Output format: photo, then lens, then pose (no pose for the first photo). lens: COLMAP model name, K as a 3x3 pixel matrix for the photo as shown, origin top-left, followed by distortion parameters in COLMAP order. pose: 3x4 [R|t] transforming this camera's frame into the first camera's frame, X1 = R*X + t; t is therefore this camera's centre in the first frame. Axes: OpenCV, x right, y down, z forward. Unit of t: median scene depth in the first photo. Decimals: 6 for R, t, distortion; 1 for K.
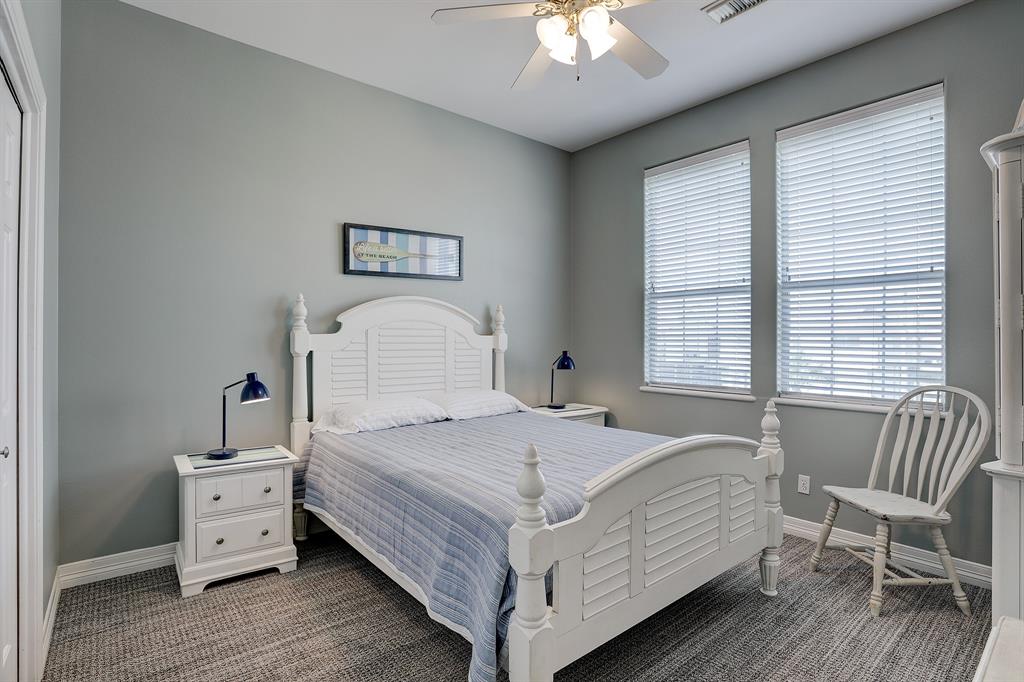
lens RADIAL K [[530.9, 0, 512.0], [0, 530.9, 341.0], [0, 0, 1]] dist [-0.086086, 0.042137]
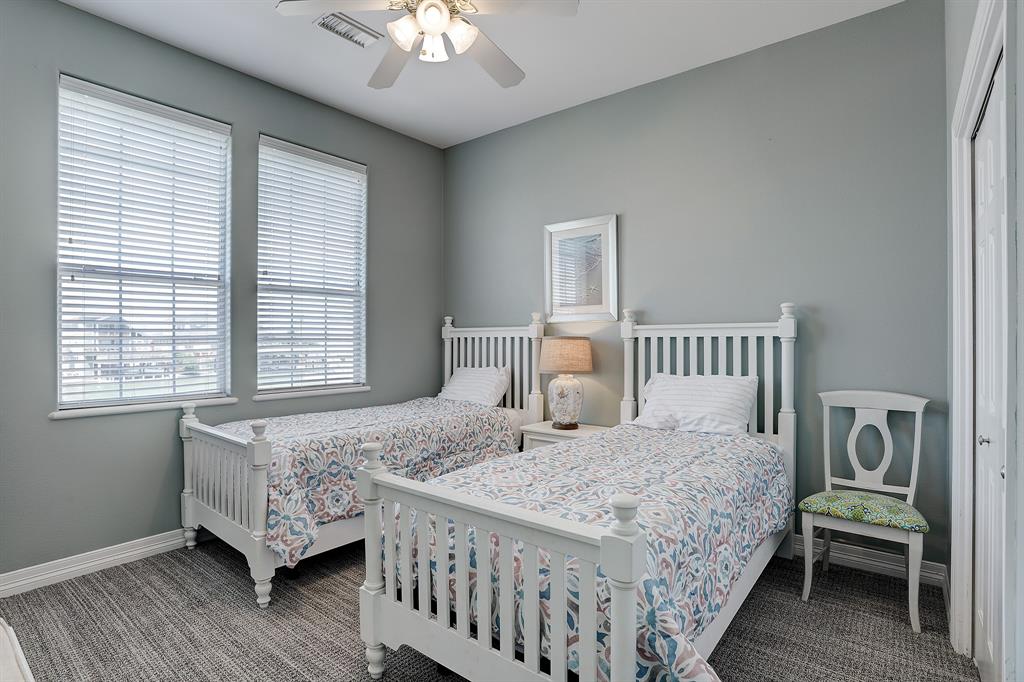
lens RADIAL K [[530.9, 0, 512.0], [0, 530.9, 341.0], [0, 0, 1]] dist [-0.086086, 0.042137]
pose [[-0.224490, -0.004709, 0.974465, -0.585644], [-0.000415, 0.999989, 0.004737, -0.002894], [-0.974476, 0.000659, -0.224490, 0.733531]]
